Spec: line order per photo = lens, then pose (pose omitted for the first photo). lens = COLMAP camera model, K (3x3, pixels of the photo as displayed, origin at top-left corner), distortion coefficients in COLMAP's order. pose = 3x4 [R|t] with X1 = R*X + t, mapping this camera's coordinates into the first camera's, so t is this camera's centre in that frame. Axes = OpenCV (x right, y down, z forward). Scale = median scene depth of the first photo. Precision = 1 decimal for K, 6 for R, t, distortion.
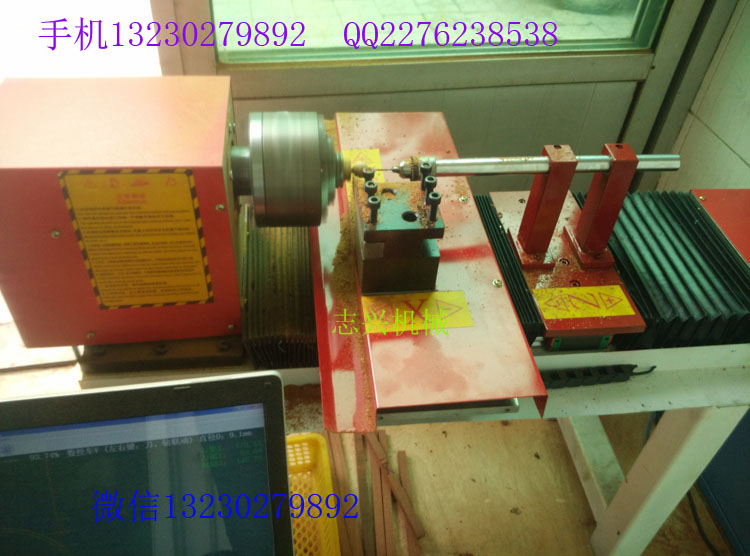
lens RADIAL K [[657.3, 0, 377.3], [0, 657.3, 271.2], [0, 0, 1]] dist [0.039321, -0.104990]
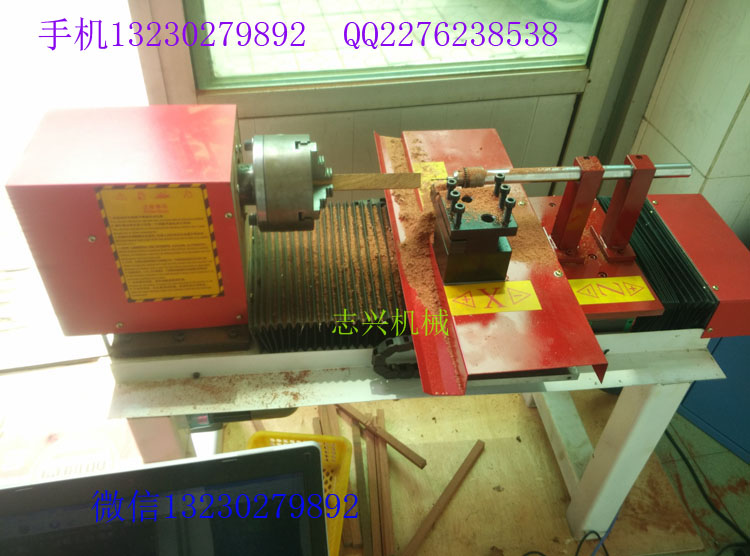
lens RADIAL K [[657.3, 0, 381.4], [0, 657.3, 273.0], [0, 0, 1]] dist [0.039321, -0.104990]
pose [[0.999933, -0.010040, -0.005697, 0.039862], [0.009991, 0.999913, -0.008564, 0.019094], [0.005783, 0.008506, 0.999947, -0.175527]]
